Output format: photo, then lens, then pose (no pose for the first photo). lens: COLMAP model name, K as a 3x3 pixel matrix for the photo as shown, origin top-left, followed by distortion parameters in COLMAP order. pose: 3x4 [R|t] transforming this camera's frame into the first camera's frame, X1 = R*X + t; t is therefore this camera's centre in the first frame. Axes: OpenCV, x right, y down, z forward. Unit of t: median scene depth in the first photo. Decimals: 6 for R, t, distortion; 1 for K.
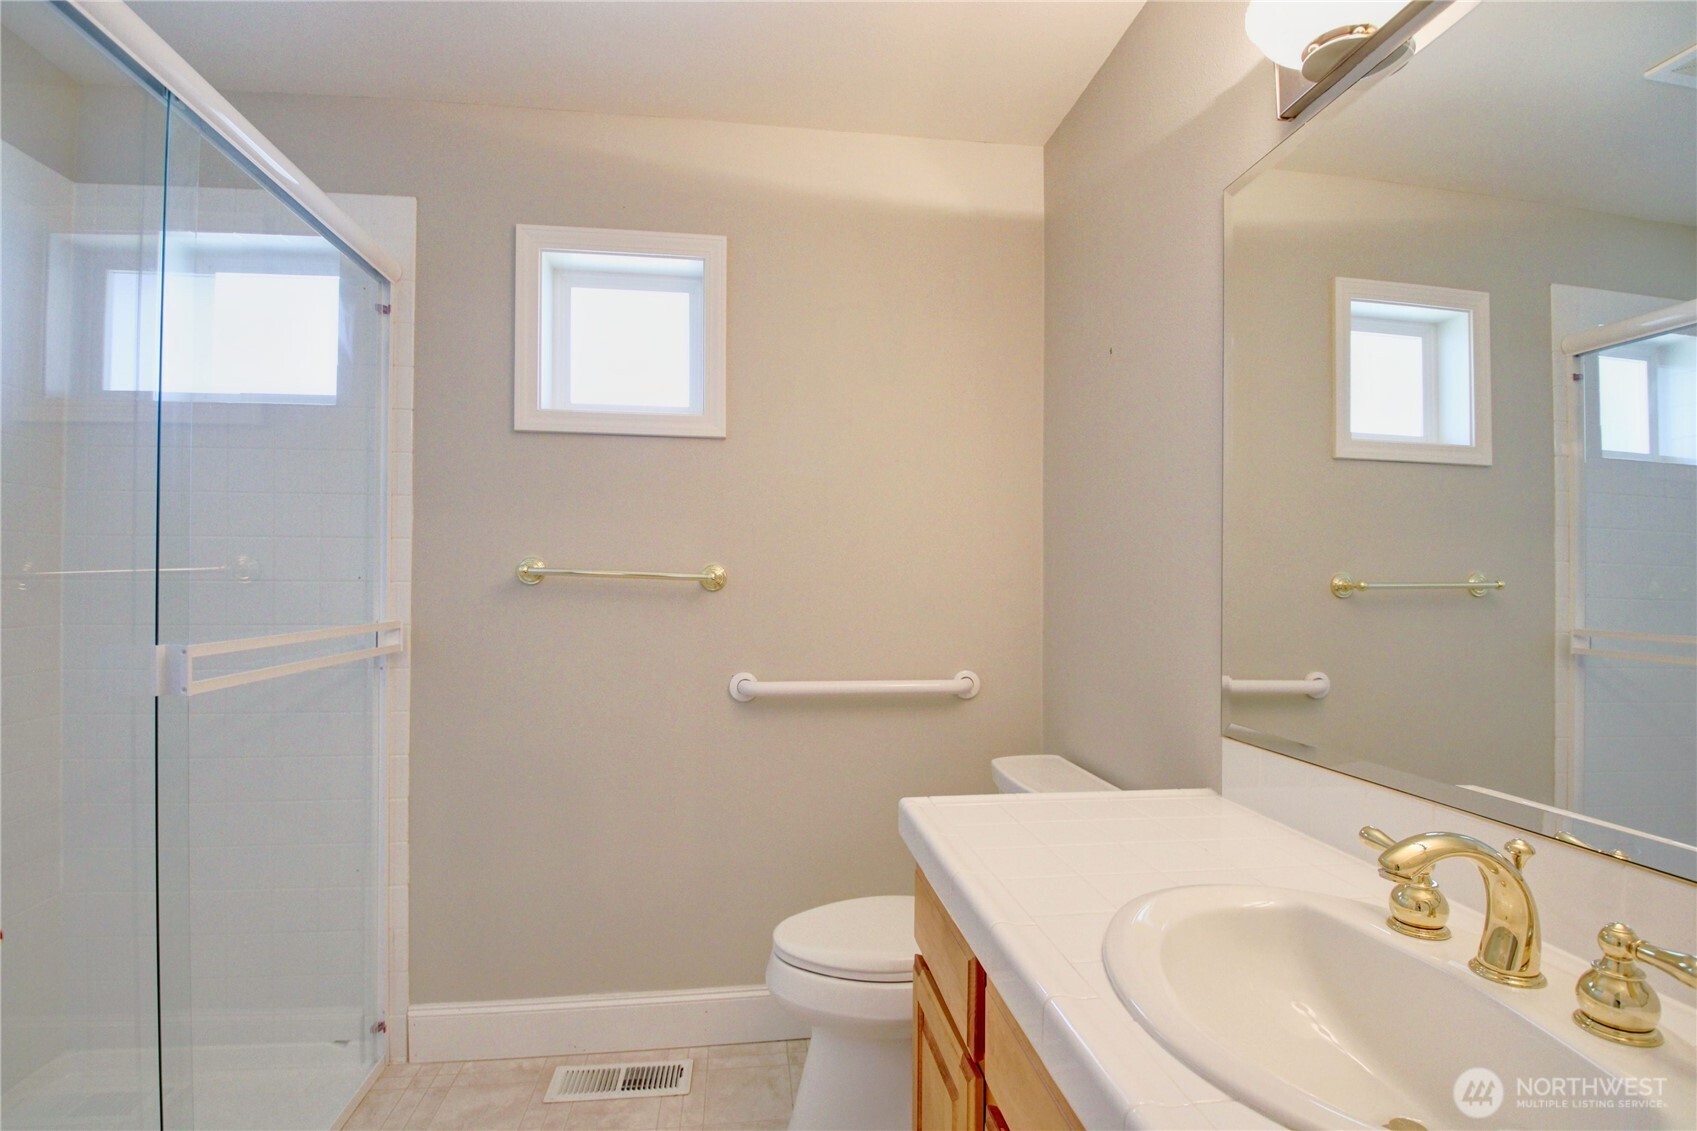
lens RADIAL K [[798.0, 0, 862.5], [0, 798.0, 574.6], [0, 0, 1]] dist [-0.002723, -0.009041]
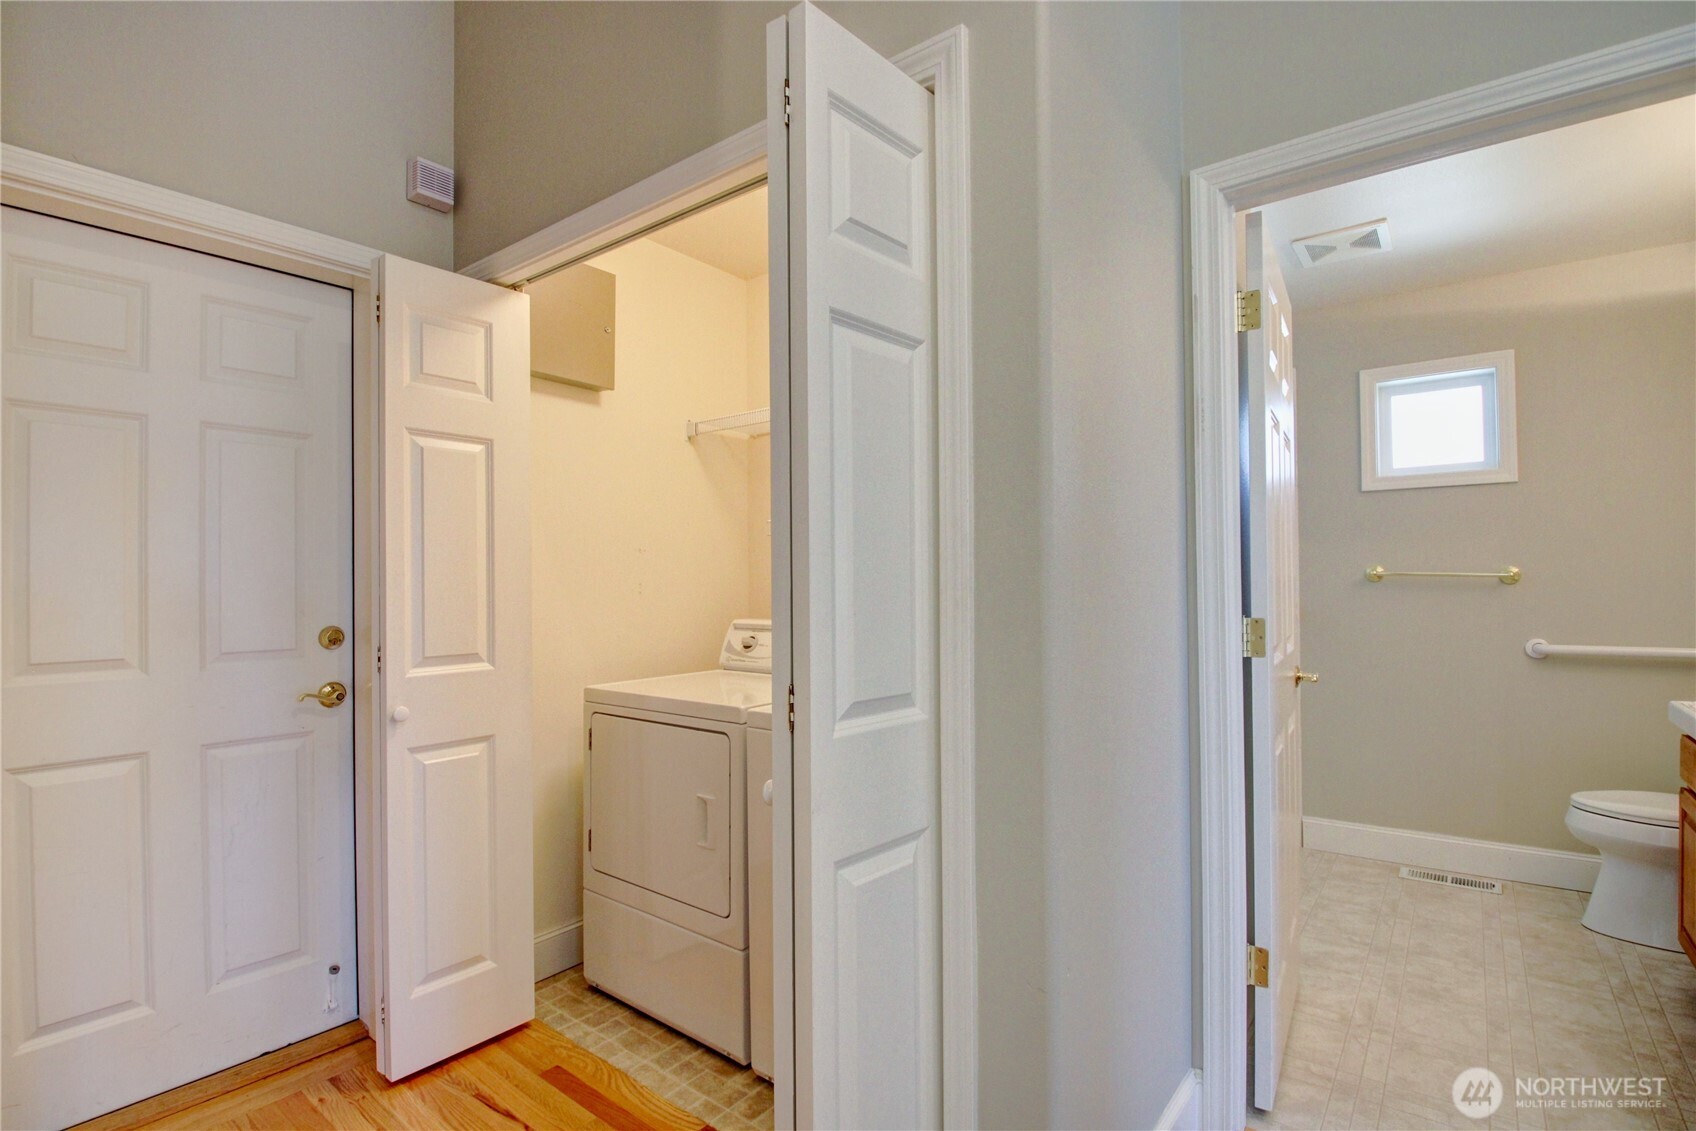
lens RADIAL K [[797.5, 0, 862.0], [0, 797.5, 574.6], [0, 0, 1]] dist [-0.002723, -0.009041]
pose [[0.696910, -0.017890, -0.716935, 0.036126], [0.017951, 0.999811, -0.007499, -0.008909], [0.716934, -0.007644, 0.697099, -0.951516]]
